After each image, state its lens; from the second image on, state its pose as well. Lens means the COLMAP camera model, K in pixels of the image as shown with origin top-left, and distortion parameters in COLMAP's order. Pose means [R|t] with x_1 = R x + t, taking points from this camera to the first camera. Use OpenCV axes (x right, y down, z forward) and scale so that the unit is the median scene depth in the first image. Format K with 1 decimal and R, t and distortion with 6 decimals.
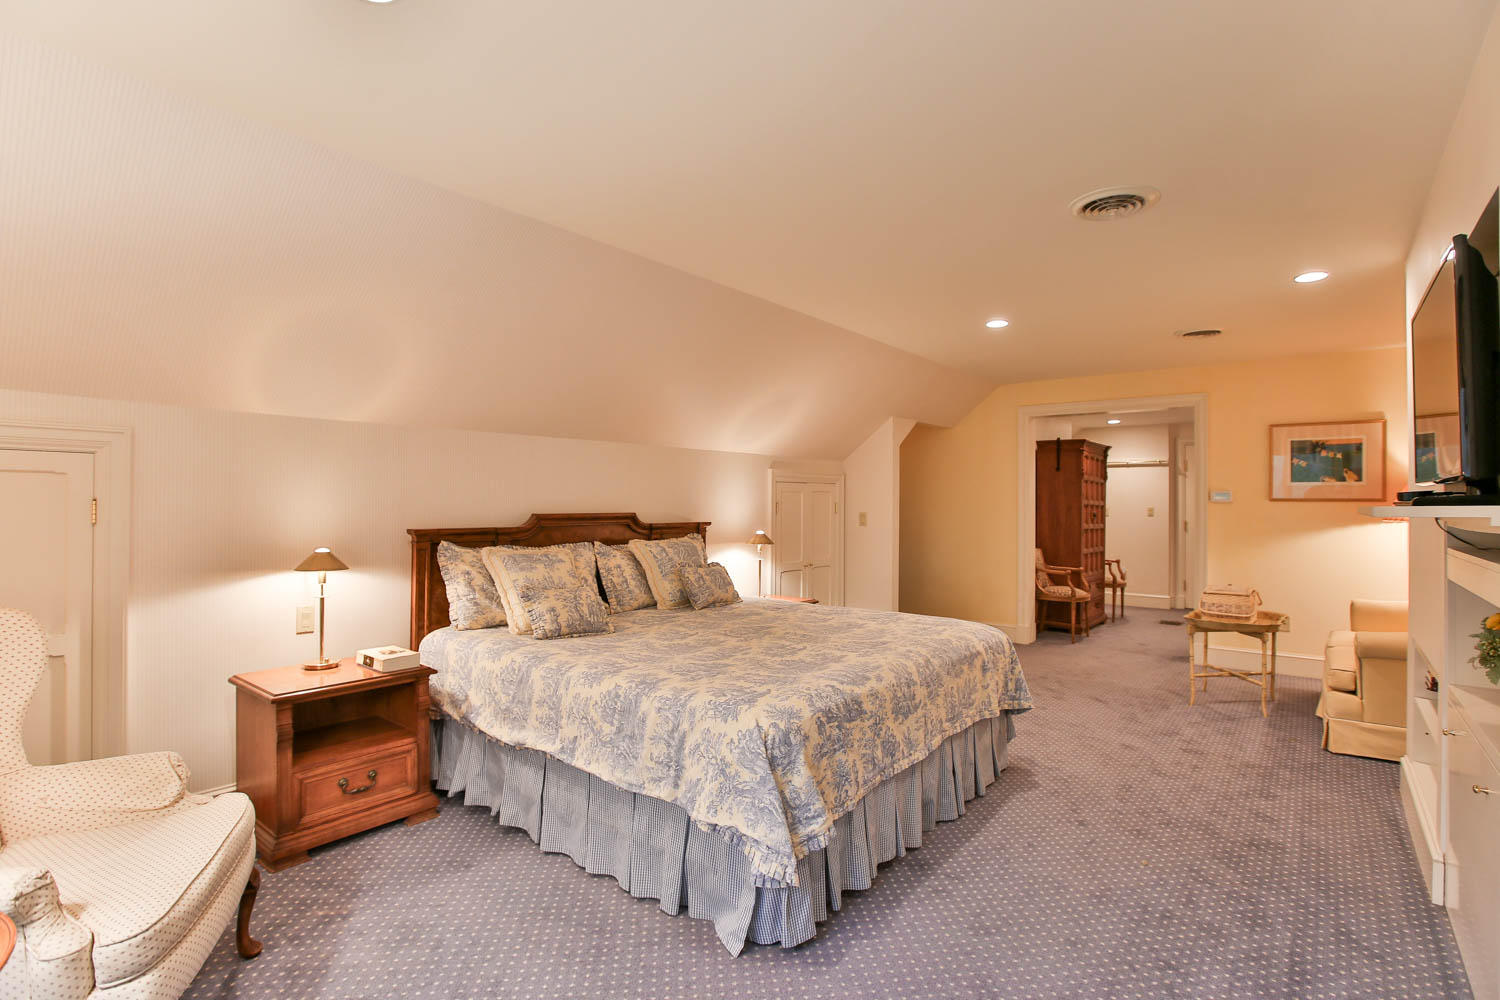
lens RADIAL K [[720.1, 0, 756.0], [0, 720.1, 496.2], [0, 0, 1]] dist [-0.026814, 0.004016]
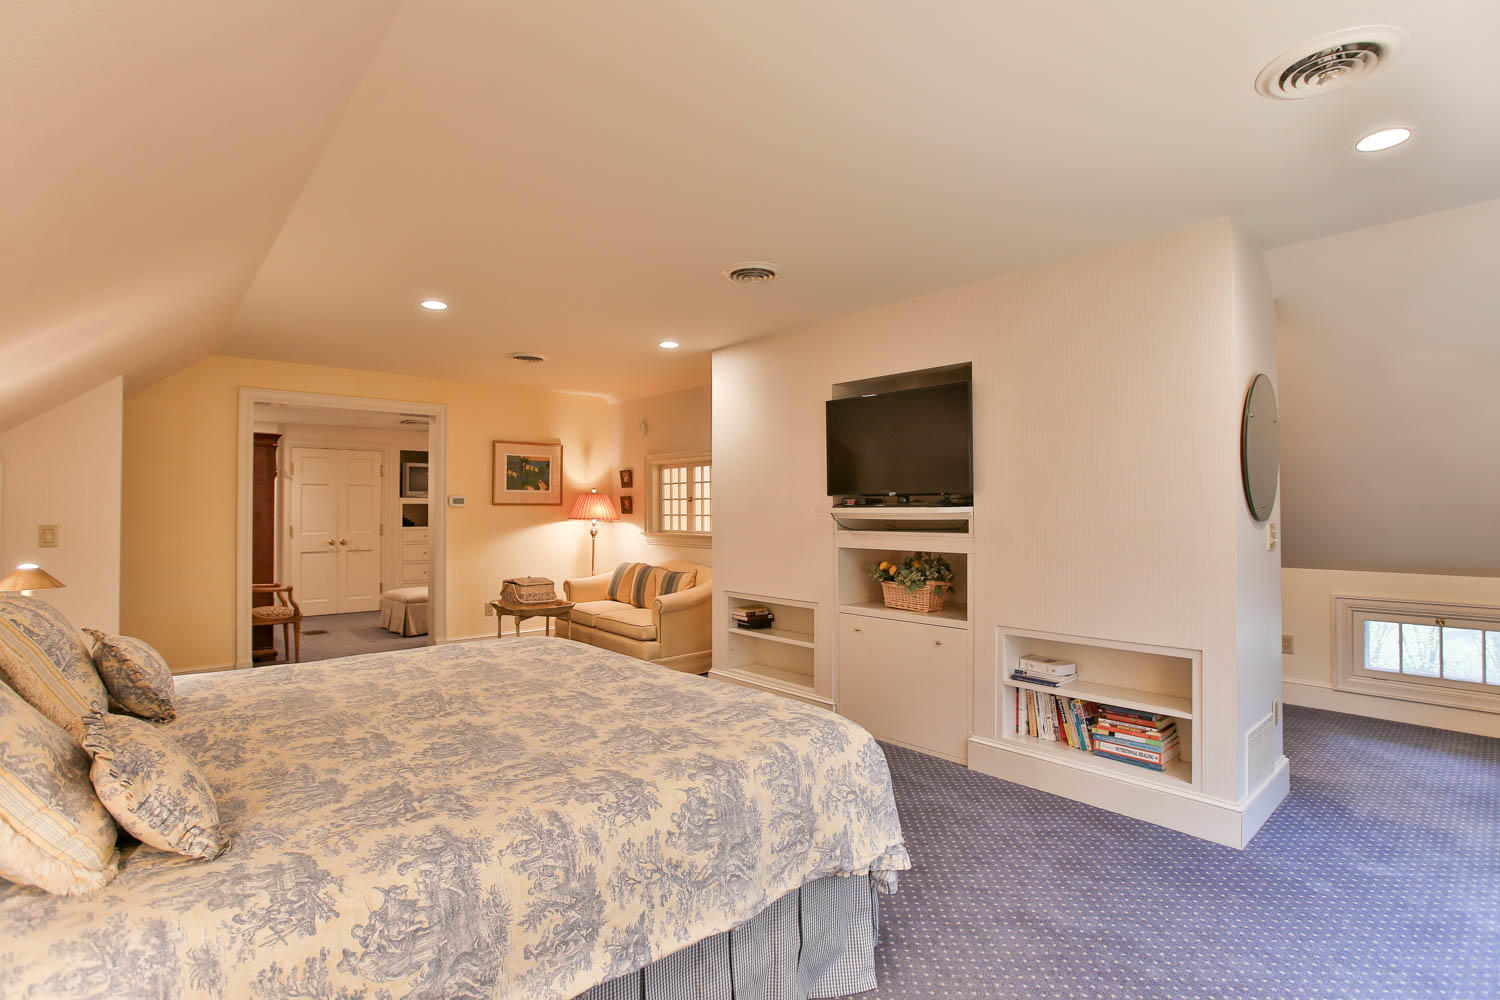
lens RADIAL K [[720.1, 0, 758.6], [0, 720.1, 497.1], [0, 0, 1]] dist [-0.026814, 0.004016]
pose [[0.160056, 0.010849, 0.987048, -0.754416], [-0.005616, 0.999933, -0.010080, 0.005919], [-0.987092, -0.003930, 0.160106, 0.766510]]
